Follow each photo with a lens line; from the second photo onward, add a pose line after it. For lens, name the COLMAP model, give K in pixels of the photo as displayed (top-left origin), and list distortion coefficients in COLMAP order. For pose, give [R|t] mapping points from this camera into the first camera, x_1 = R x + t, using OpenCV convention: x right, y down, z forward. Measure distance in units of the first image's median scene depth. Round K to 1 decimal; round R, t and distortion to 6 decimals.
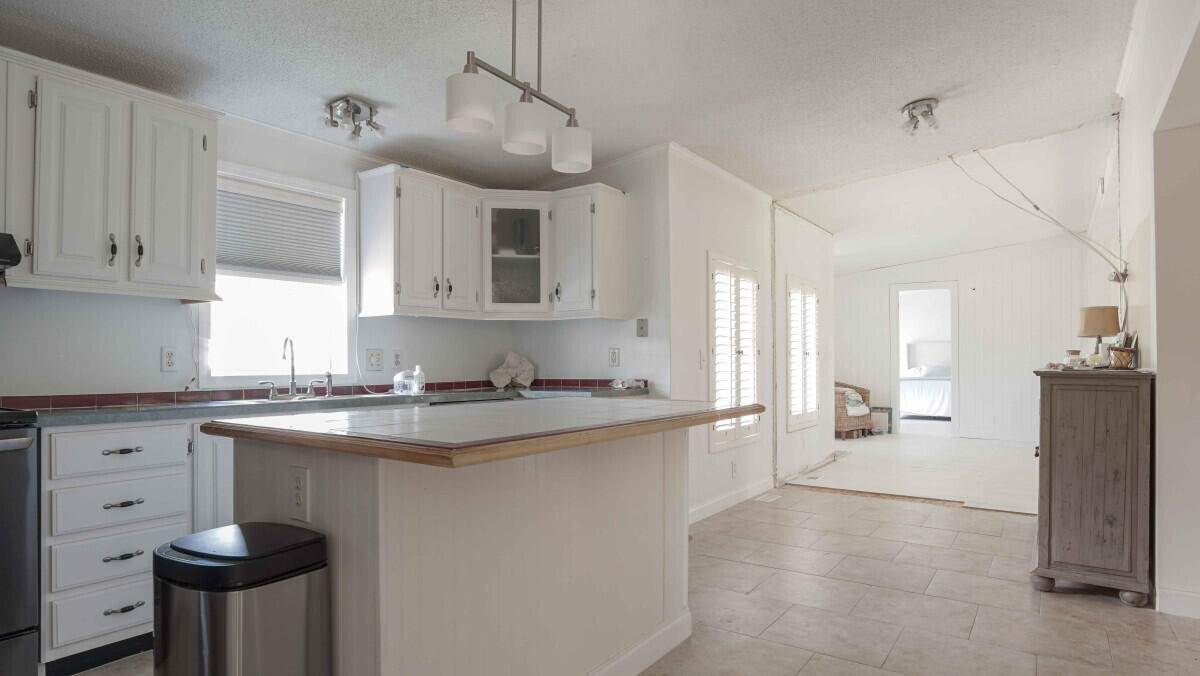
lens RADIAL K [[652.9, 0, 597.3], [0, 652.9, 334.4], [0, 0, 1]] dist [-0.017424, 0.000123]
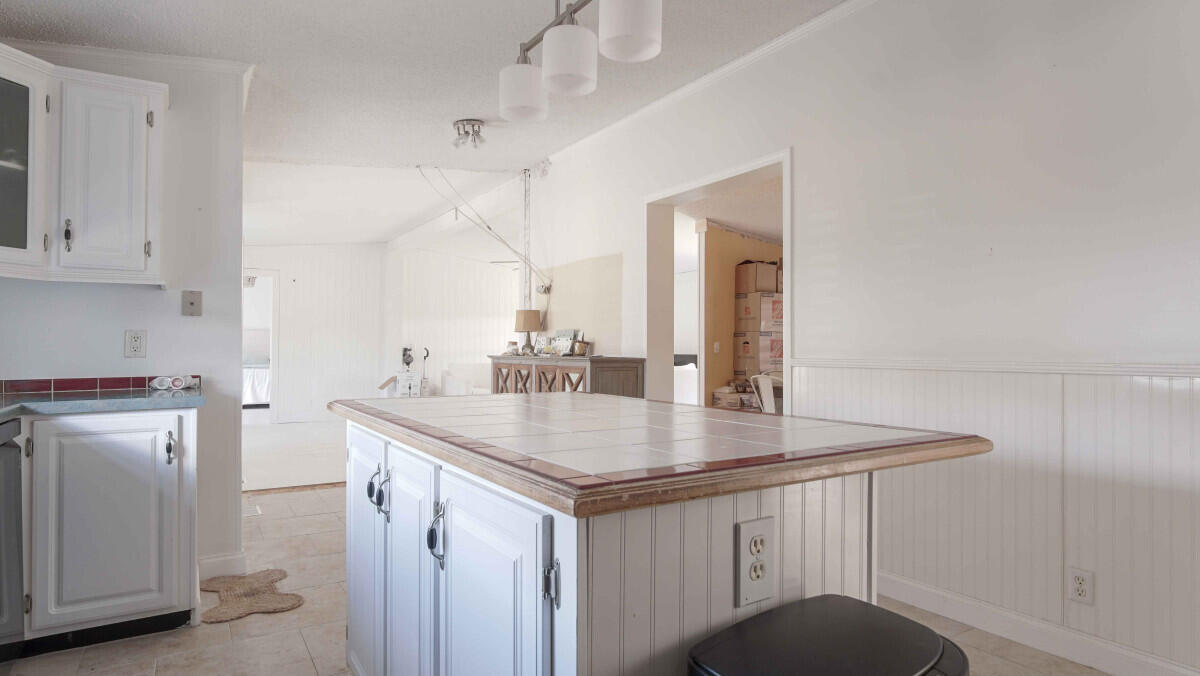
lens RADIAL K [[654.7, 0, 575.2], [0, 654.7, 322.4], [0, 0, 1]] dist [-0.001010, 0.000292]
pose [[0.418739, 0.038353, 0.907296, -0.408833], [-0.040624, 0.998899, -0.023476, 0.010918], [-0.907197, -0.027028, 0.419836, 0.316140]]
